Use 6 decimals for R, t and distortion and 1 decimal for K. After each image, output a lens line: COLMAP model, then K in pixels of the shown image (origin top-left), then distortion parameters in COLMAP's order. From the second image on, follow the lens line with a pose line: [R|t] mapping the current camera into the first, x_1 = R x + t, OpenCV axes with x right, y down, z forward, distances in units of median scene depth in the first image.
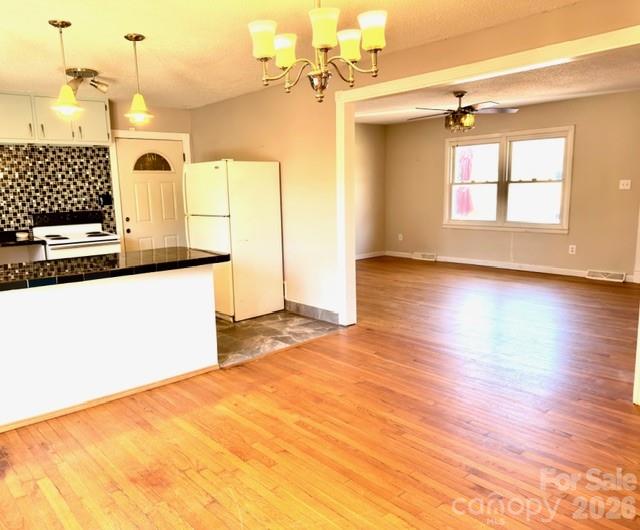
lens RADIAL K [[506.9, 0, 287.4], [0, 506.9, 264.1], [0, 0, 1]] dist [0.026909, -0.003368]
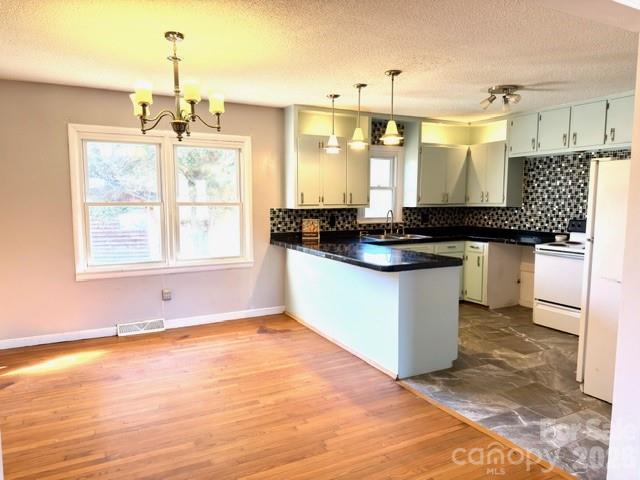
lens RADIAL K [[459.9, 0, 320.0], [0, 459.9, 240.0], [0, 0, 1]] dist [0.007018, -0.000608]
pose [[-0.206414, 0.126036, -0.970314, 0.609770], [-0.151780, 0.975541, 0.159003, -0.150961], [0.966621, 0.180095, -0.182235, 0.797916]]
